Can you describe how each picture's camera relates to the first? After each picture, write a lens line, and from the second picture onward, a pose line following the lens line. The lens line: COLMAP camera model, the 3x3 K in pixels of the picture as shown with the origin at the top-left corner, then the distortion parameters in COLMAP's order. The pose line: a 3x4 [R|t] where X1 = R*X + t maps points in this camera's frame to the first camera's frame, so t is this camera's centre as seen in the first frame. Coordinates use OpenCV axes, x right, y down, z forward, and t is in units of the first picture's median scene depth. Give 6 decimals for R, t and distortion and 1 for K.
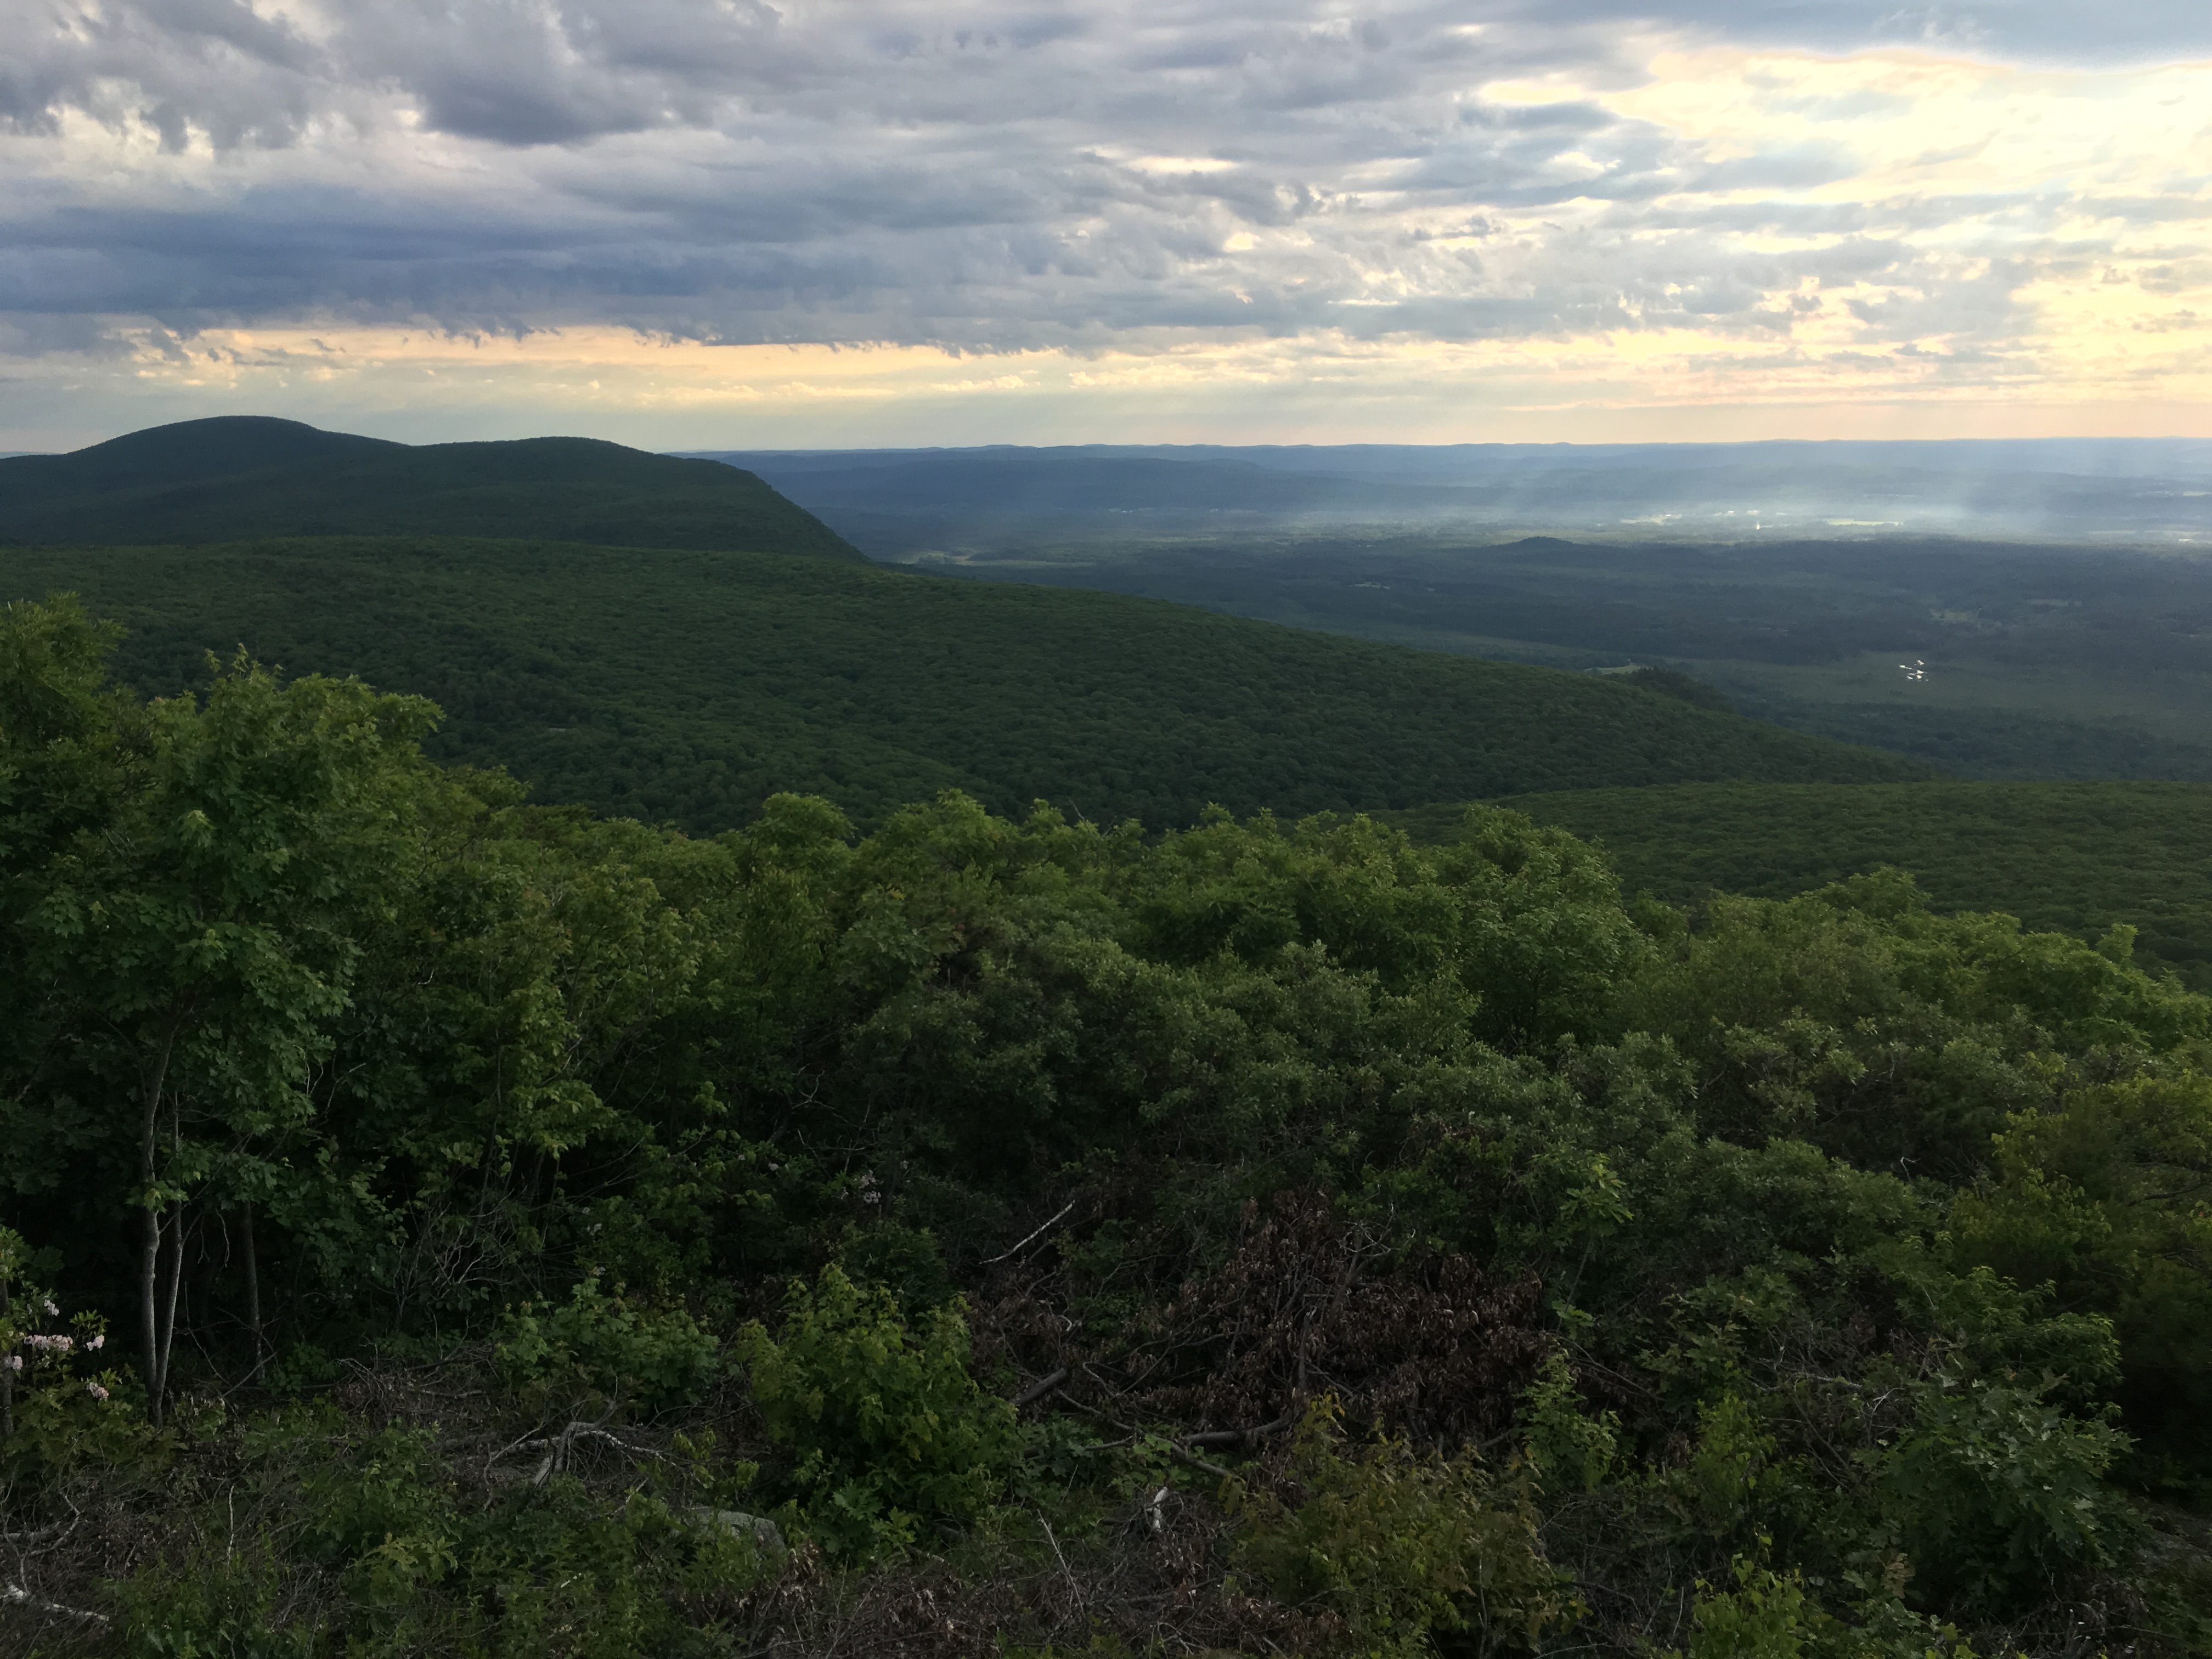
lens RADIAL K [[1852.6, 0, 1106.0], [0, 1852.6, 829.5], [0, 0, 1]] dist [0.075794, -0.095214]
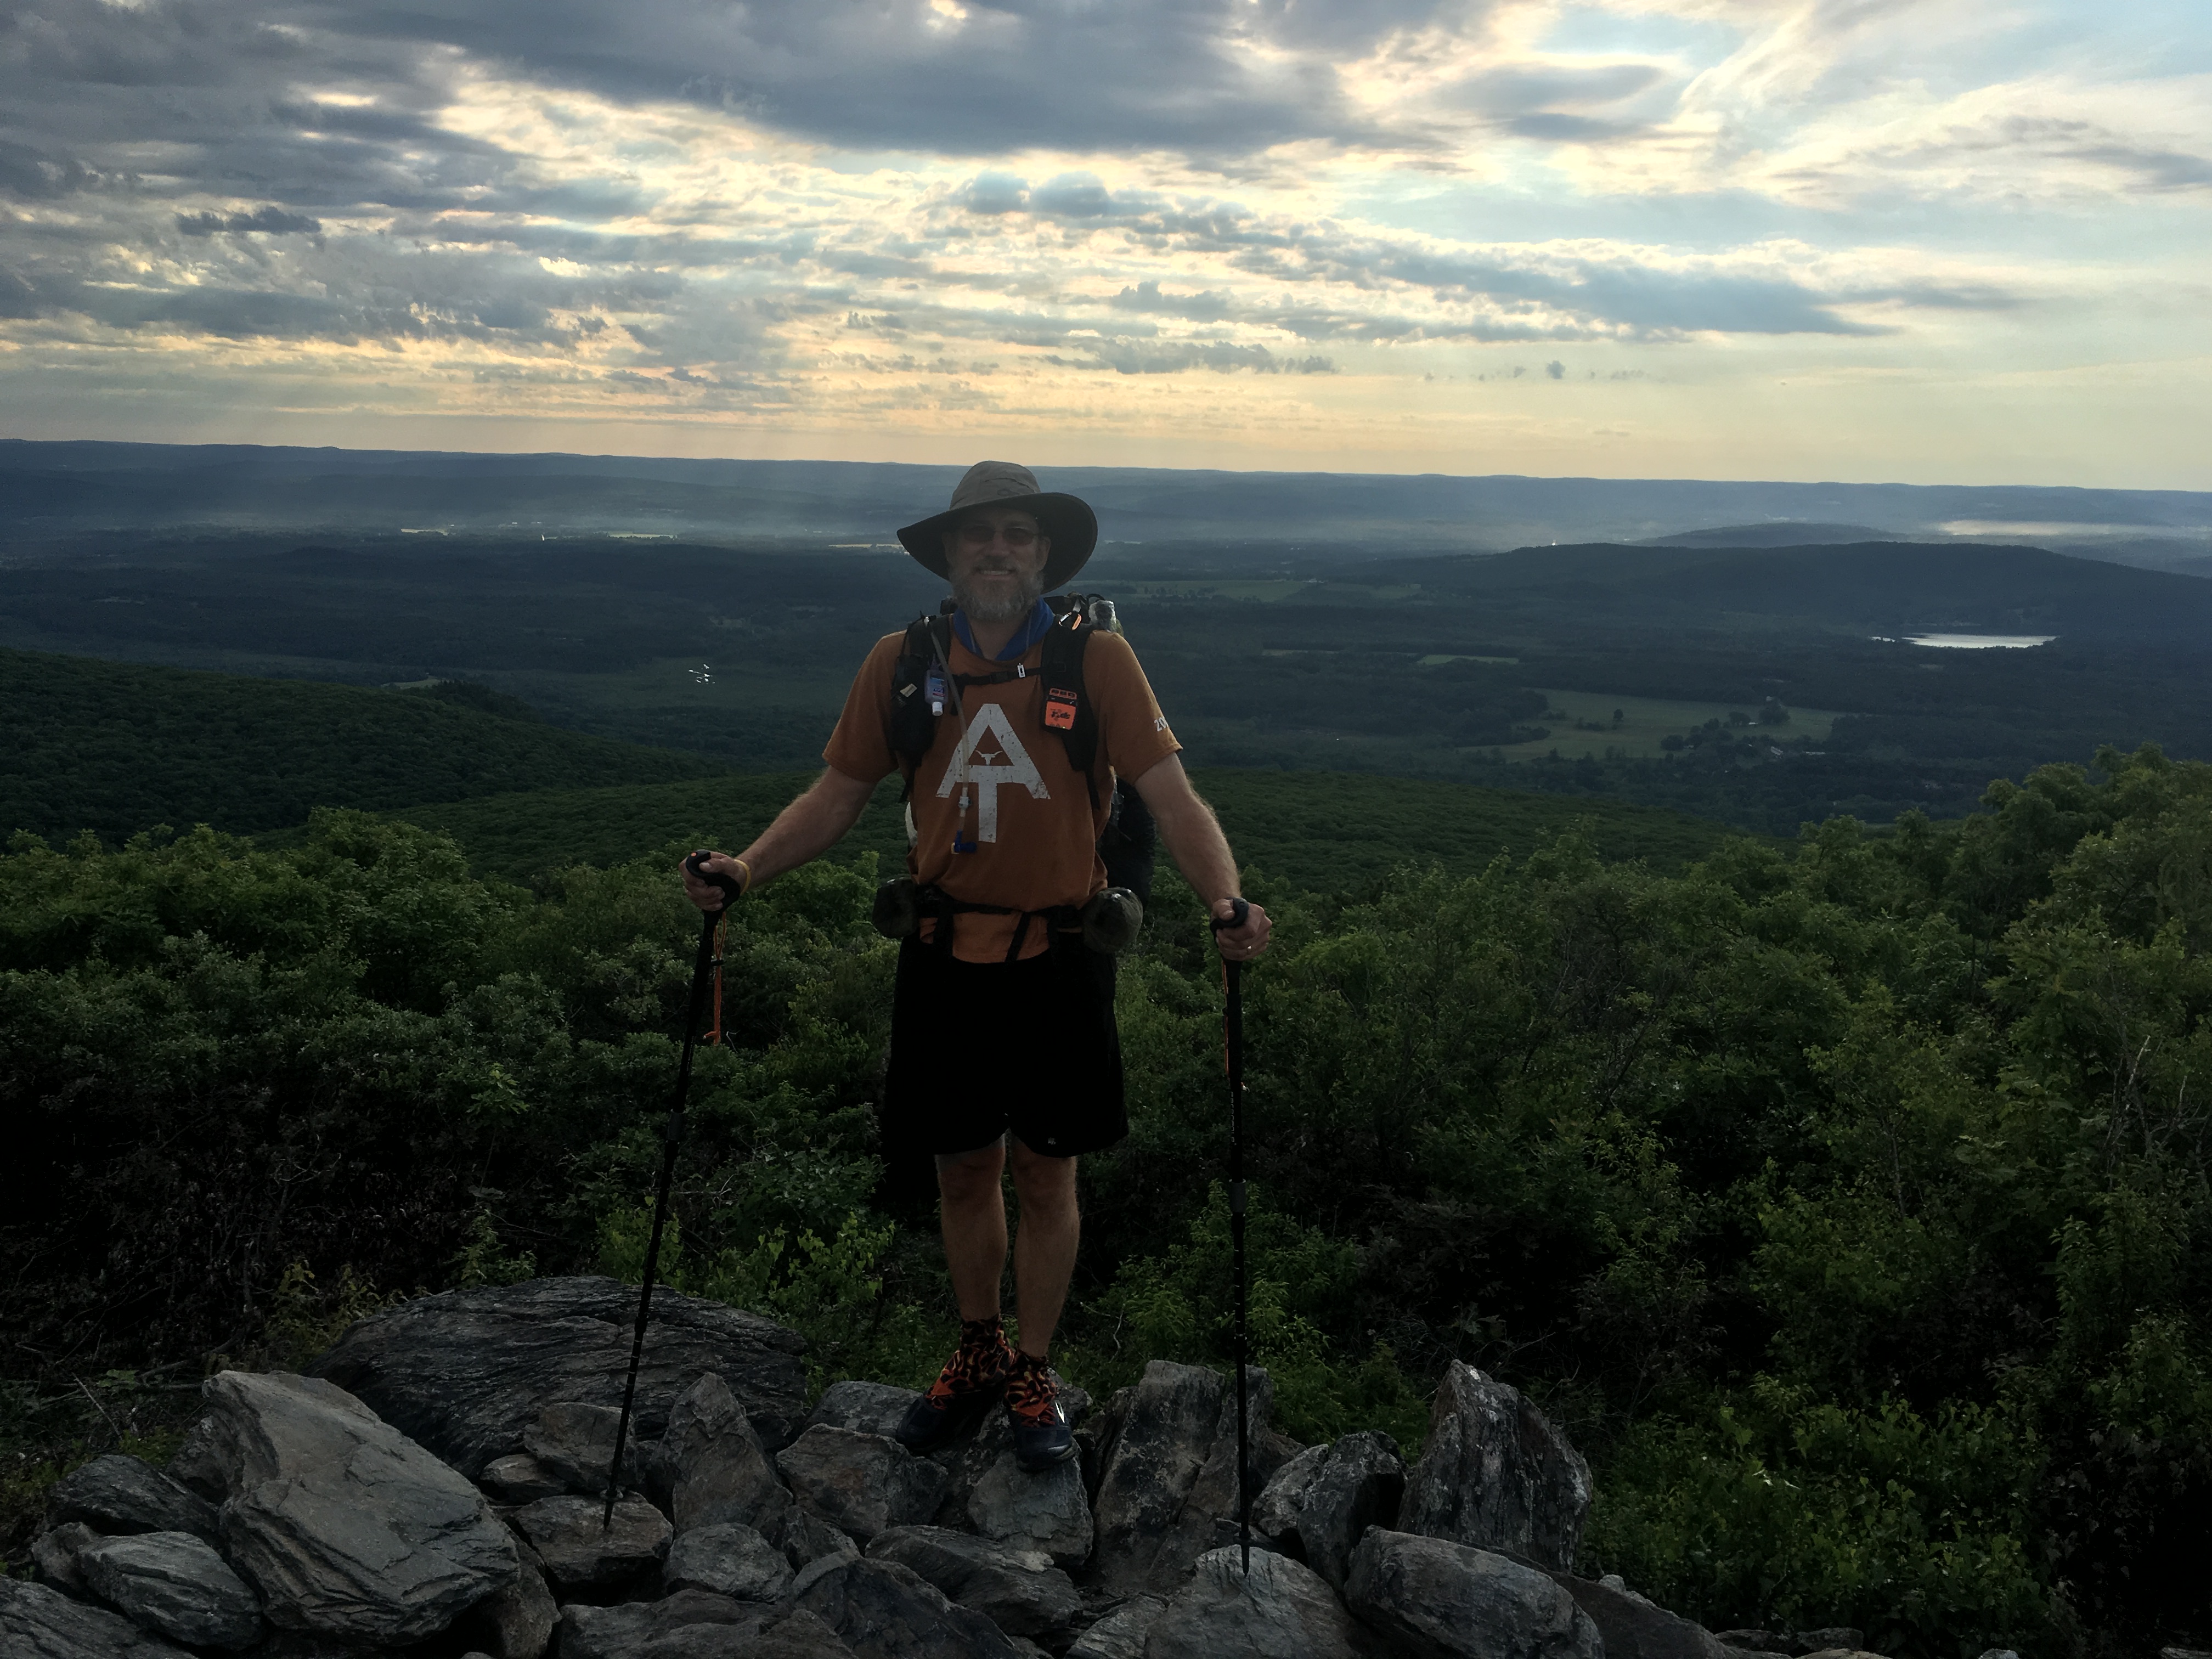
lens RADIAL K [[1852.6, 0, 1106.0], [0, 1852.6, 829.5], [0, 0, 1]] dist [0.075794, -0.095214]
pose [[0.813358, -0.088560, 0.574983, -0.080711], [0.091953, 0.995492, 0.023252, 0.026742], [-0.574451, 0.033959, 0.817835, -0.187554]]
